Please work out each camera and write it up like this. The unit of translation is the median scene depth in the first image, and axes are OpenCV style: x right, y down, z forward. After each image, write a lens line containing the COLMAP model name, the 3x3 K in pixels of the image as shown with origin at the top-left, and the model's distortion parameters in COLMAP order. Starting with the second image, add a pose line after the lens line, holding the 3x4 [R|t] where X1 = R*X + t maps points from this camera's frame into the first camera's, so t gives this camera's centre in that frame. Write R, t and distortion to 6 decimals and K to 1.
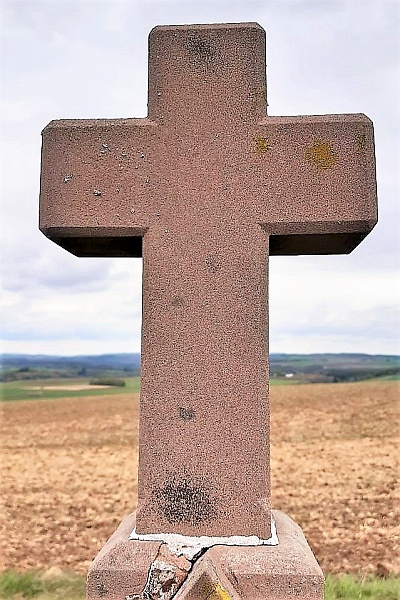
lens RADIAL K [[449.8, 0, 200.0], [0, 449.8, 300.0], [0, 0, 1]] dist [0.000790, -0.000573]
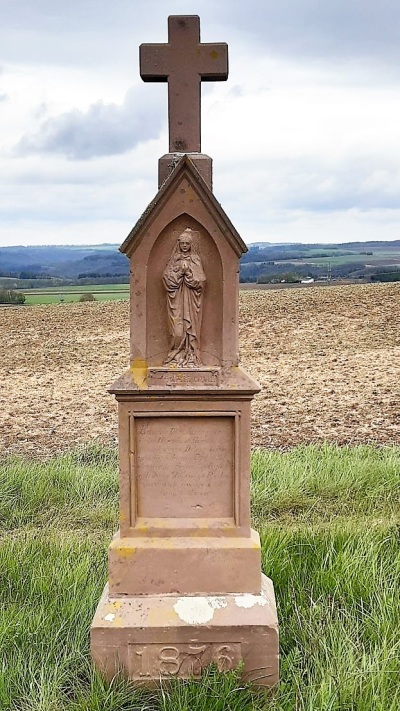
lens RADIAL K [[816.1, 0, 185.8], [0, 816.1, 355.9], [0, 0, 1]] dist [0.005191, -0.009264]
pose [[0.998976, -0.021275, 0.039921, -0.010249], [0.010951, 0.969989, 0.242901, 0.016181], [-0.043891, -0.242215, 0.969229, -0.213976]]
